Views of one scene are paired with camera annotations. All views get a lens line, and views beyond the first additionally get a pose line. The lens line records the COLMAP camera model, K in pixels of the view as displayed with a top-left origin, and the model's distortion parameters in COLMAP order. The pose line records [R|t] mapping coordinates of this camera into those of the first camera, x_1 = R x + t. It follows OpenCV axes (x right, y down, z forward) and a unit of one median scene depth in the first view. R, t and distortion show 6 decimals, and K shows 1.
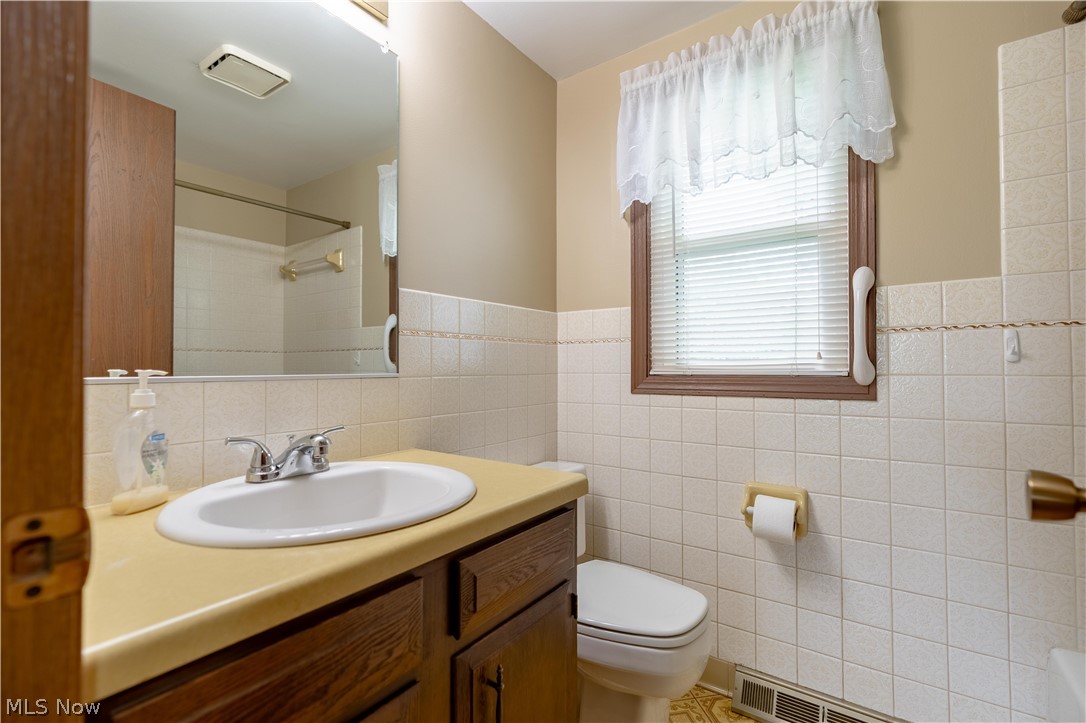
lens RADIAL K [[484.5, 0, 538.3], [0, 484.5, 362.3], [0, 0, 1]] dist [-0.006693, 0.002920]
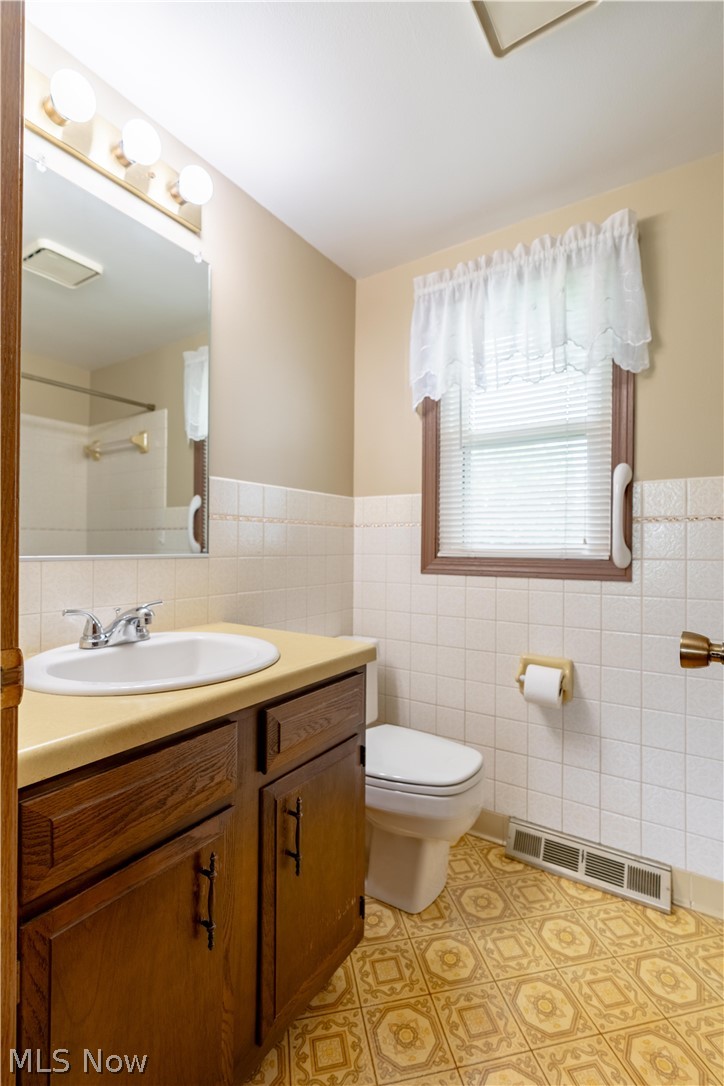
lens RADIAL K [[484.5, 0, 354.8], [0, 484.5, 545.5], [0, 0, 1]] dist [-0.006693, 0.002920]
pose [[0.999347, 0.009419, 0.034886, 0.006268], [-0.009731, 0.999914, 0.008776, -0.008987], [-0.034800, -0.009110, 0.999353, -0.111237]]
